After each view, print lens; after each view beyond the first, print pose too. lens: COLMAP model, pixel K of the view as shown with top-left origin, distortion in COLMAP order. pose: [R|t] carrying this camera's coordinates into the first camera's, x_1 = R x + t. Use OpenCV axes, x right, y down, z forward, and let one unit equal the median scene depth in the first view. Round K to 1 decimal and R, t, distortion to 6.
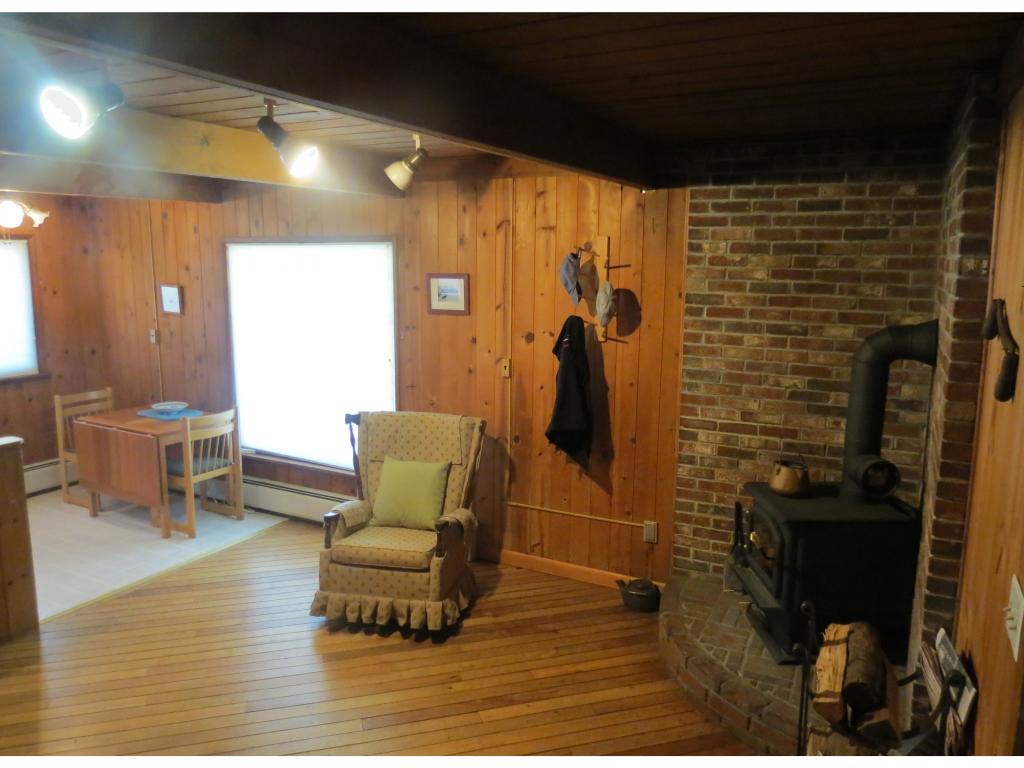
lens RADIAL K [[755.0, 0, 512.0], [0, 755.0, 384.0], [0, 0, 1]] dist [-0.028376, 0.001797]
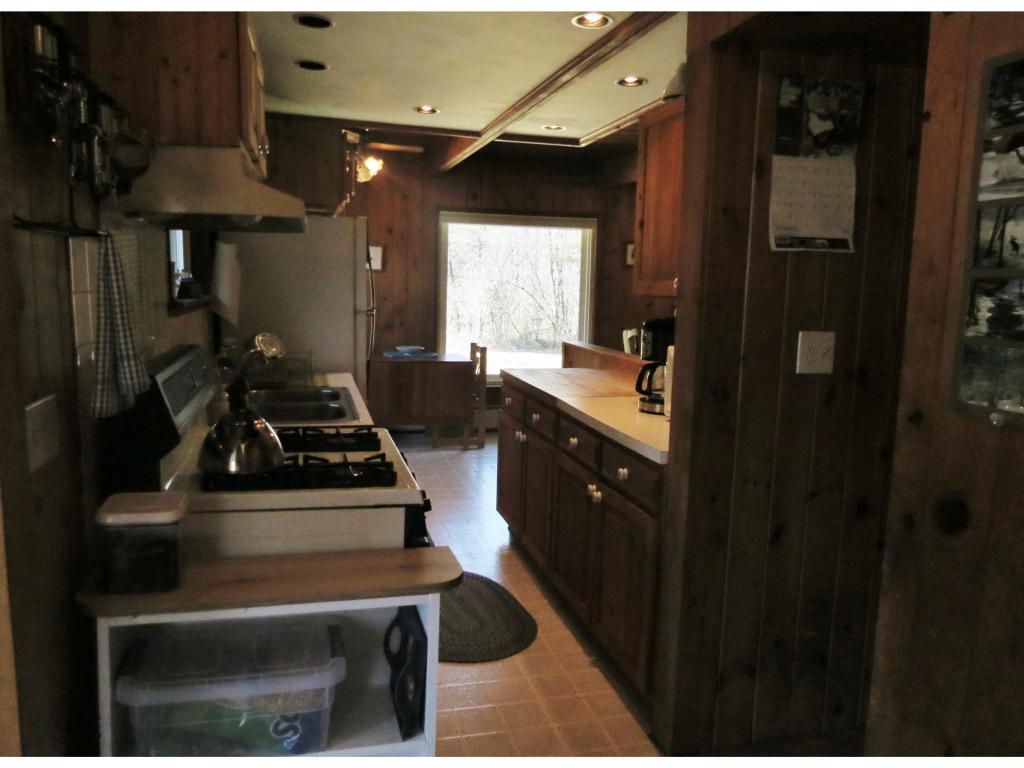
lens RADIAL K [[755.0, 0, 512.0], [0, 755.0, 384.0], [0, 0, 1]] dist [-0.028376, 0.001797]
pose [[0.731258, -0.084193, 0.676885, -1.551700], [0.093702, 0.995344, 0.022576, 0.097654], [-0.675635, 0.046917, 0.735742, 0.064554]]
